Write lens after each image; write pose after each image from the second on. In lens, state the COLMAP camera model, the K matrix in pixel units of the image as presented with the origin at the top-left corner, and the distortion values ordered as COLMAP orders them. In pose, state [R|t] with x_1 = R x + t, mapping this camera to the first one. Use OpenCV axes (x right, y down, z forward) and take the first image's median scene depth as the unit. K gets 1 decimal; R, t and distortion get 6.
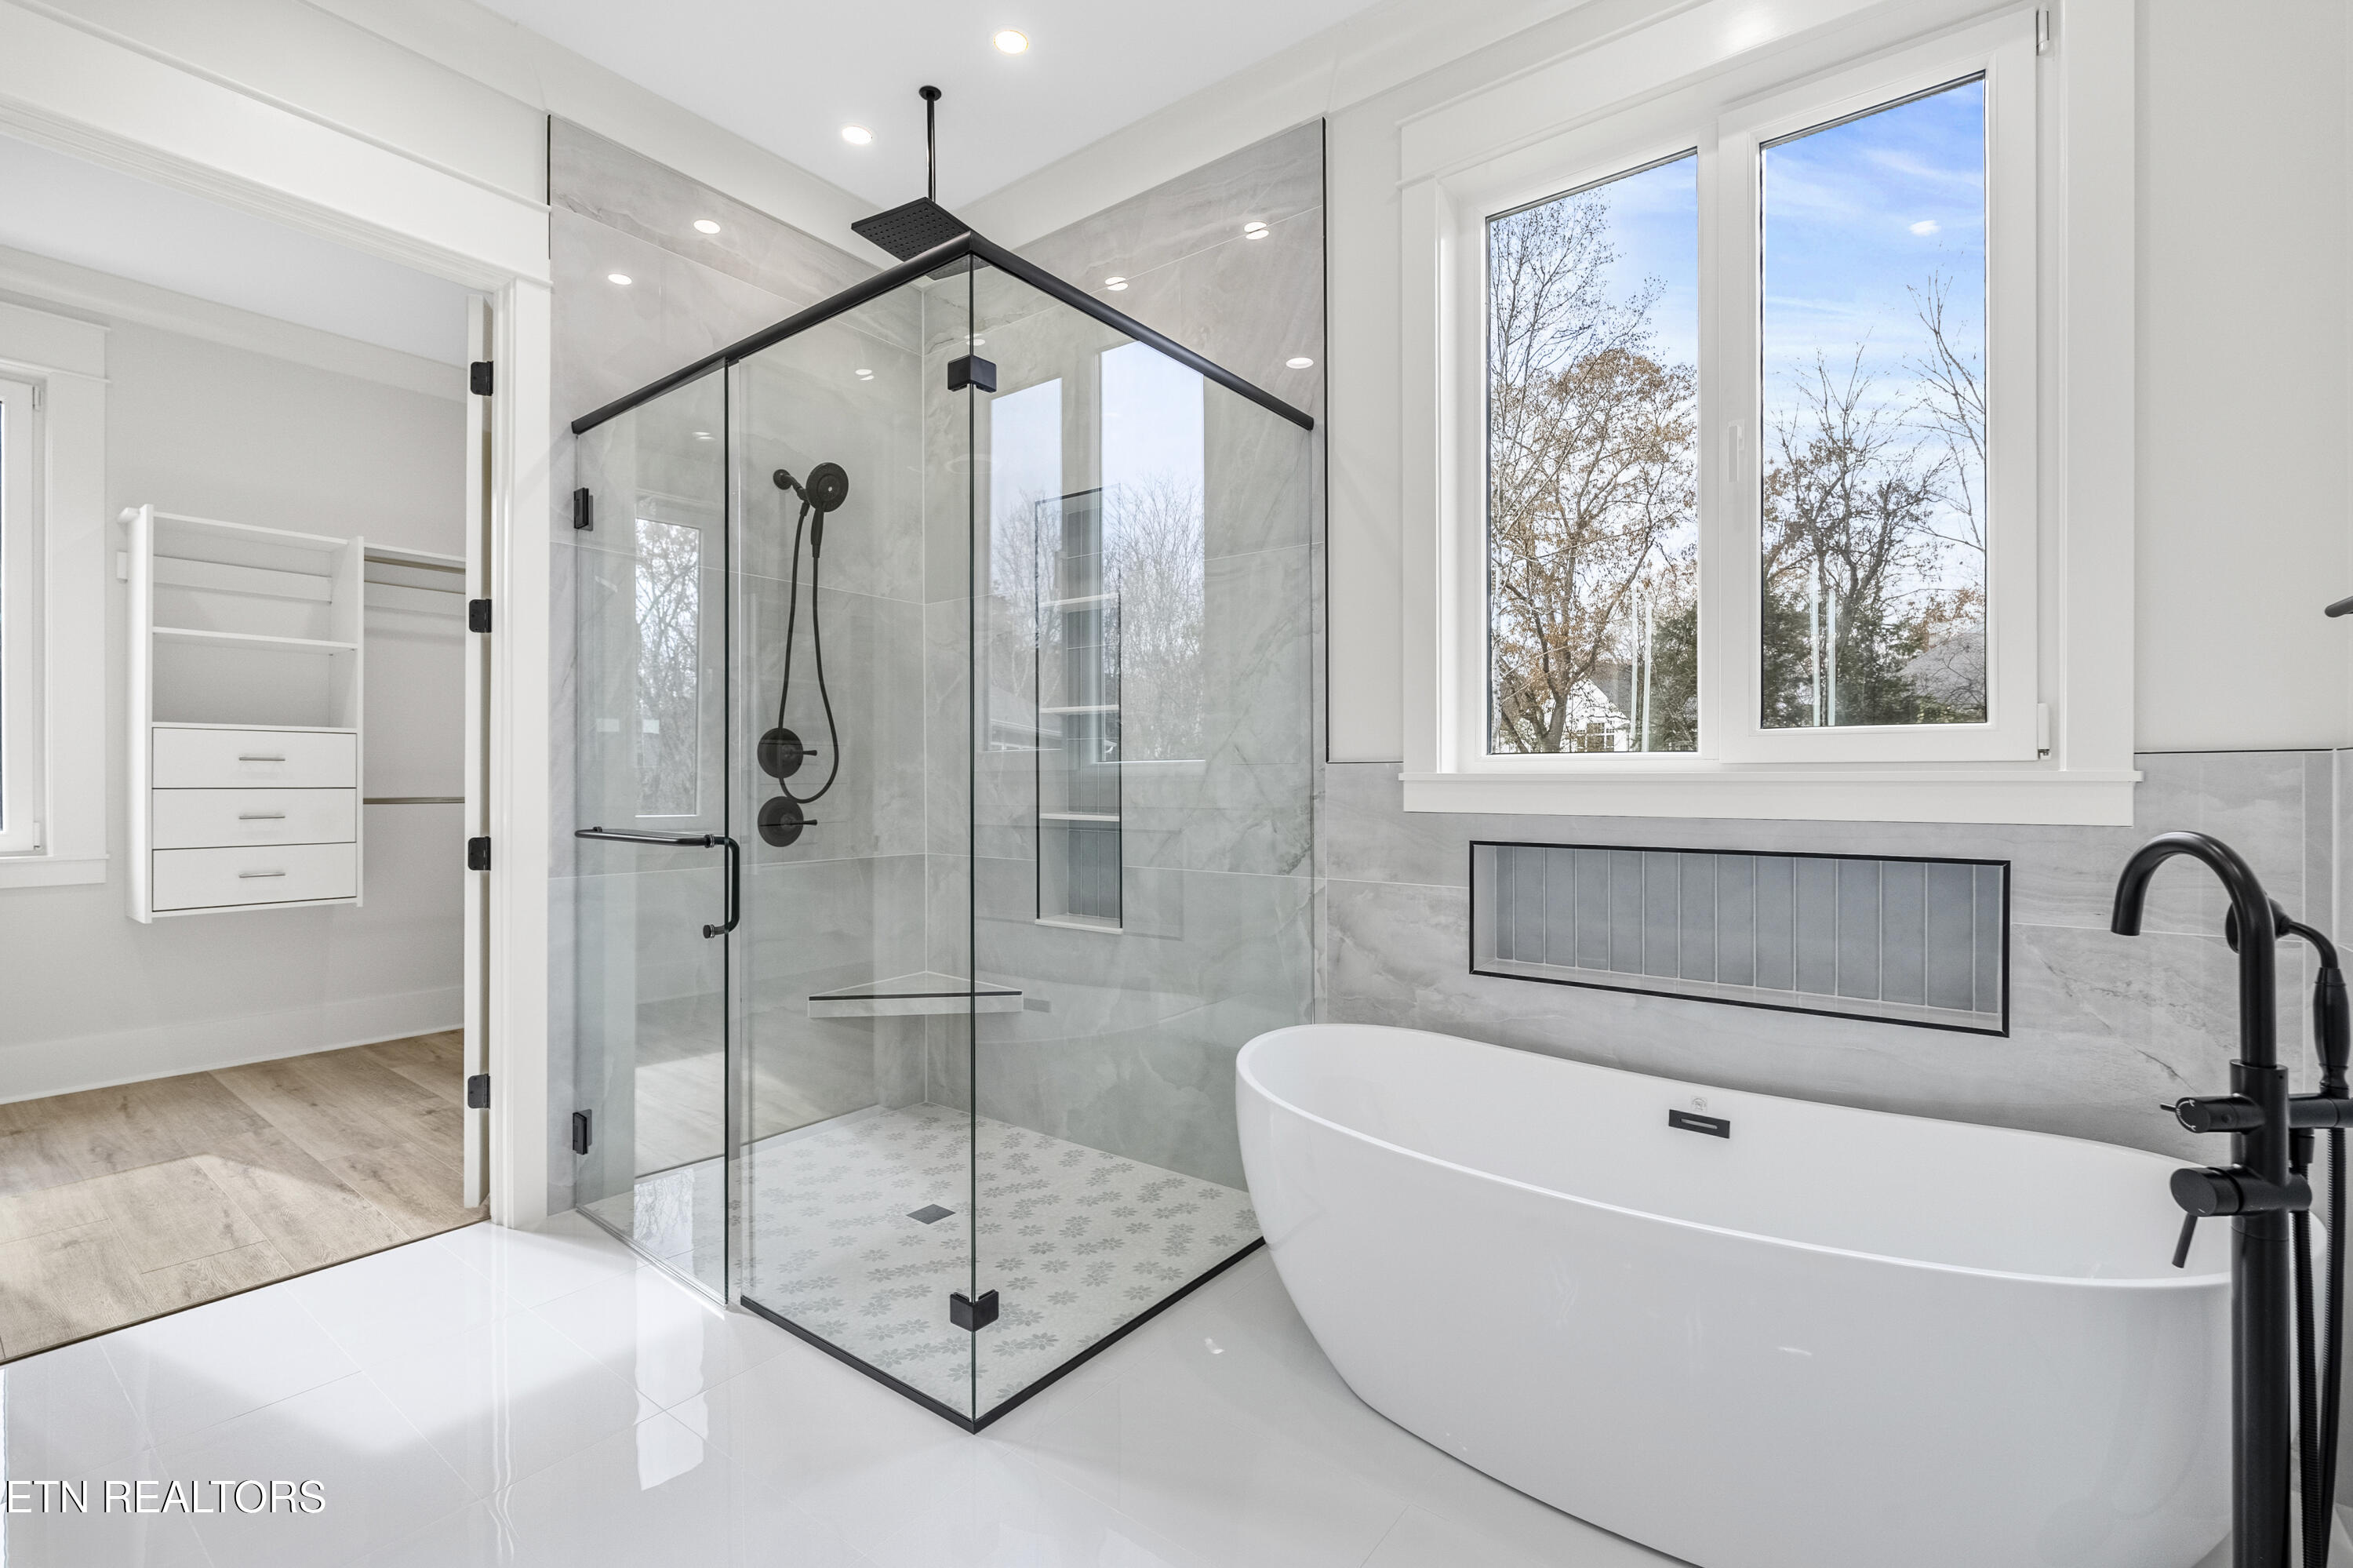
lens RADIAL K [[1028.9, 0, 1136.4], [0, 1028.9, 782.1], [0, 0, 1]] dist [0.000122, -0.000848]
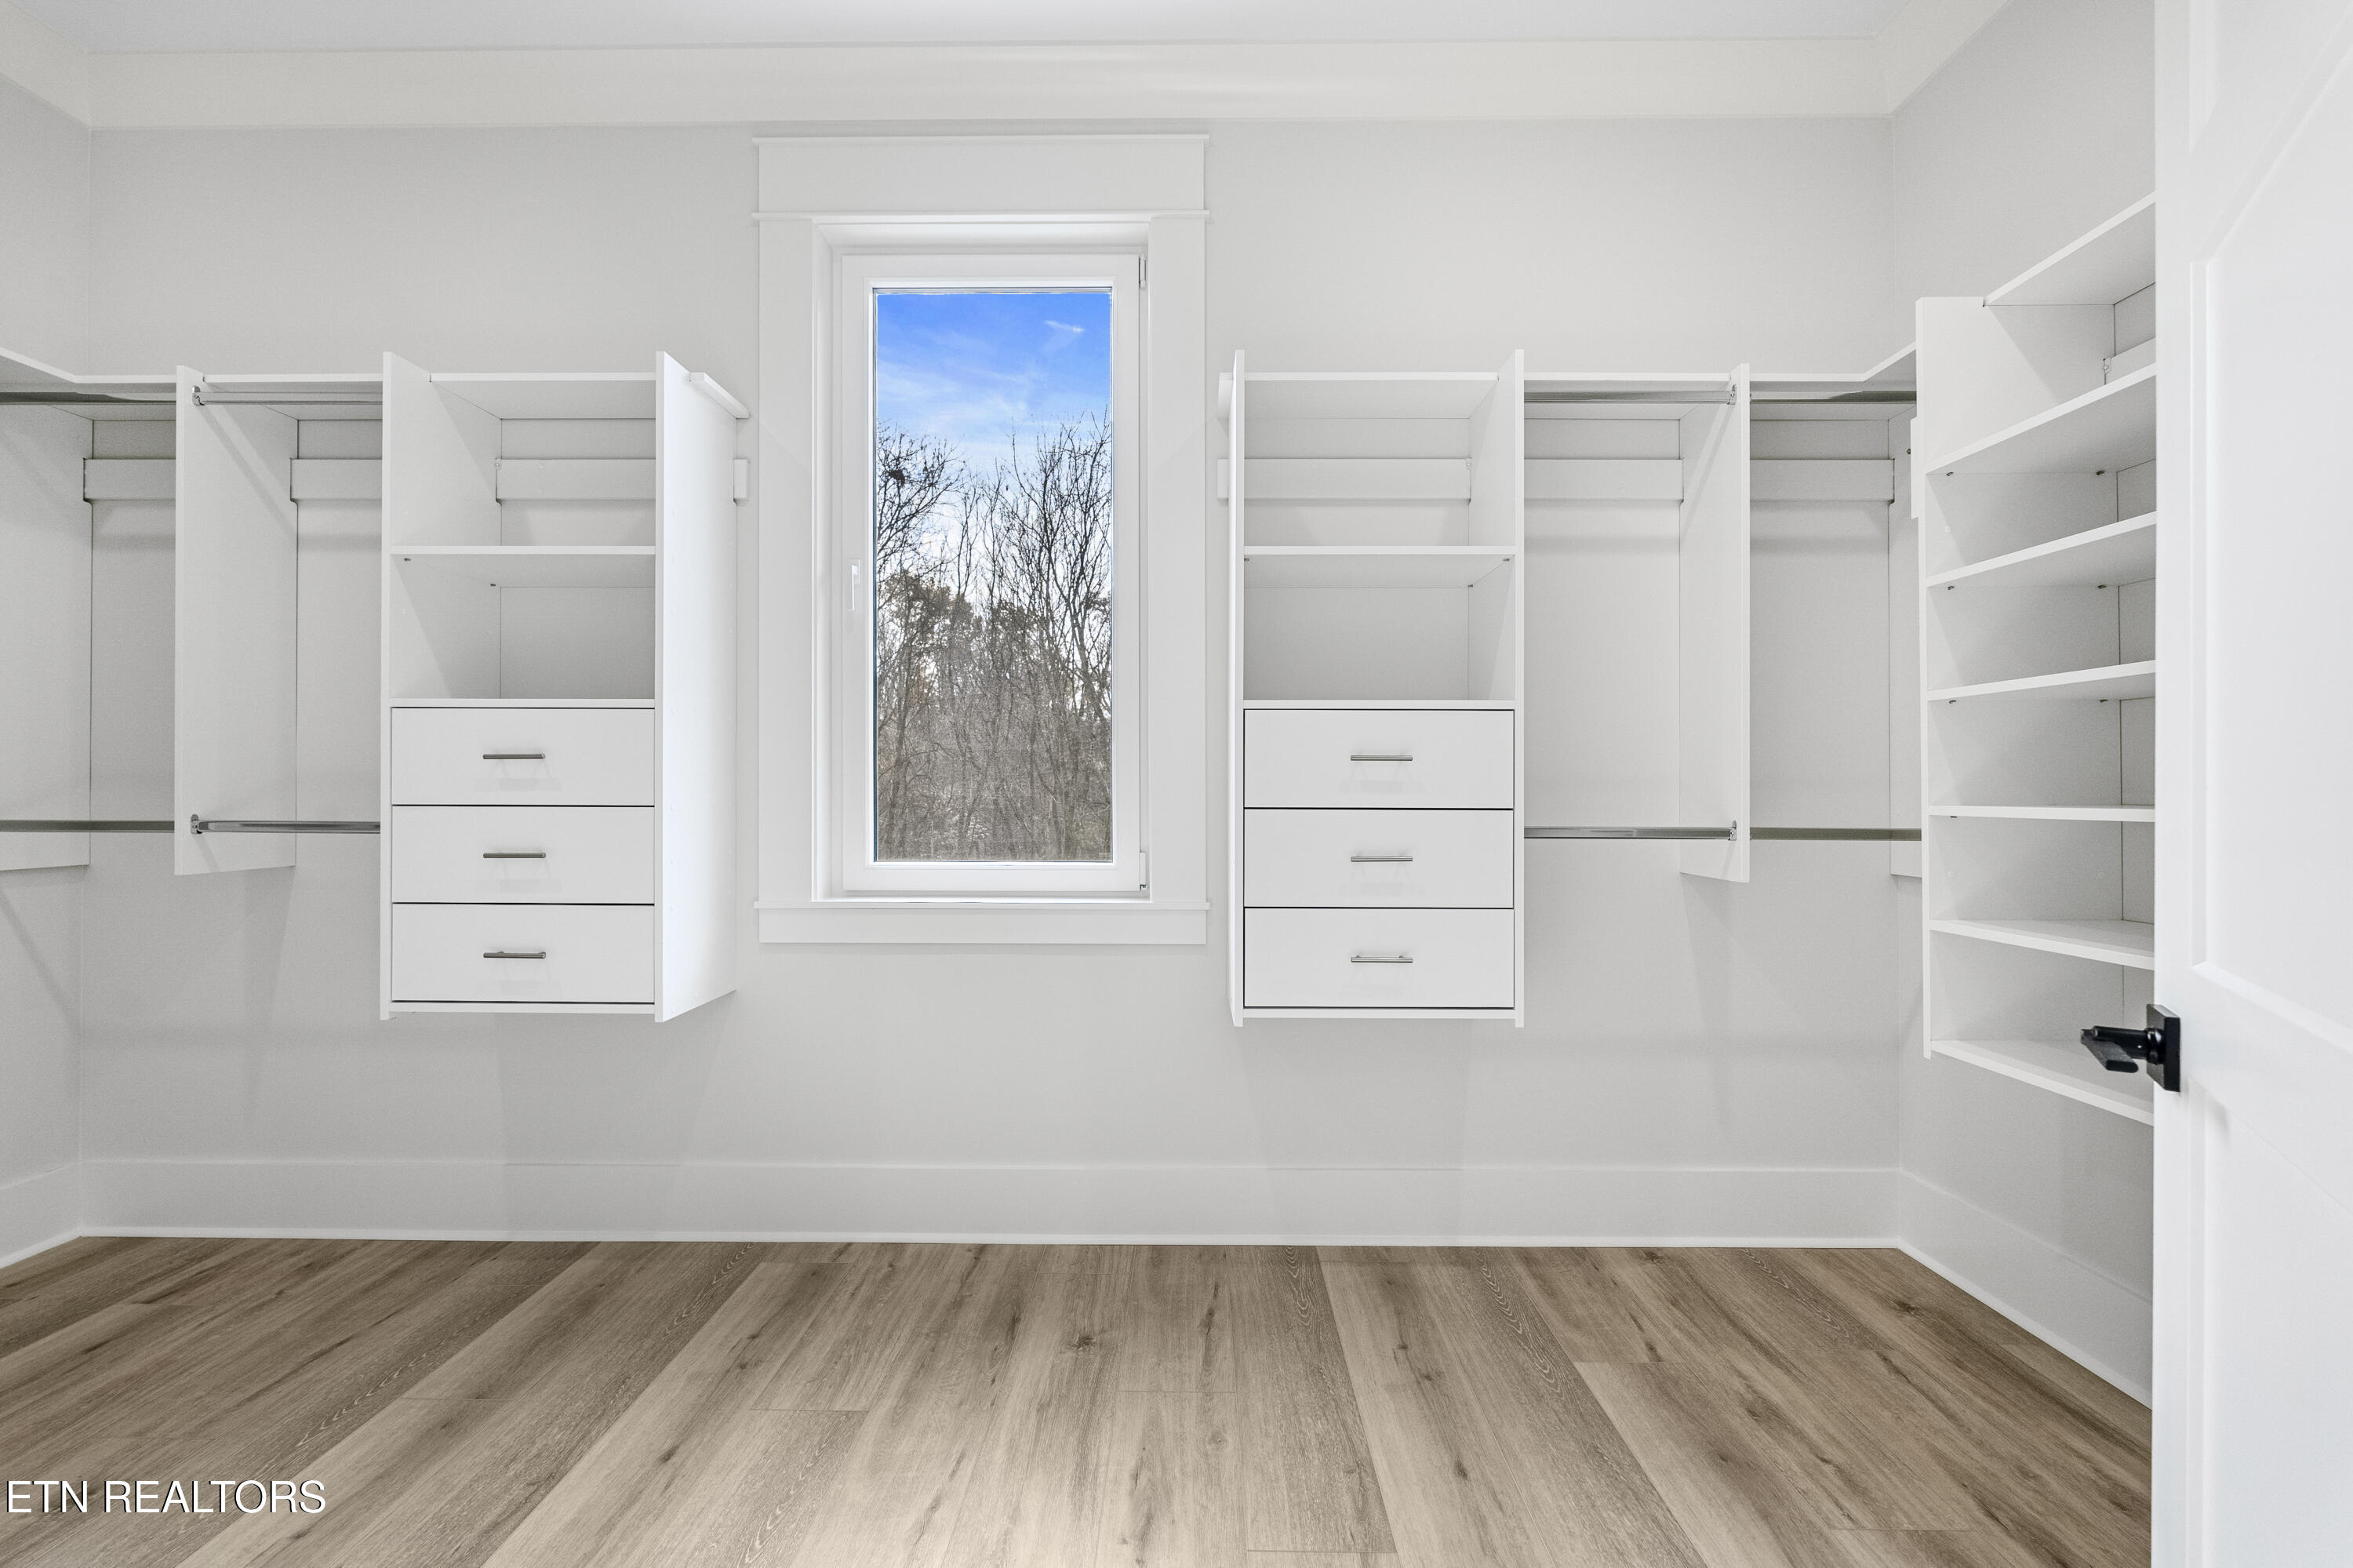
lens RADIAL K [[1028.9, 0, 1175.3], [0, 1028.9, 799.5], [0, 0, 1]] dist [0.000122, -0.000848]
pose [[0.619808, -0.004709, -0.784740, -0.444102], [-0.004791, 0.999941, -0.009785, 0.006956], [0.784739, 0.009825, 0.619748, 0.523007]]
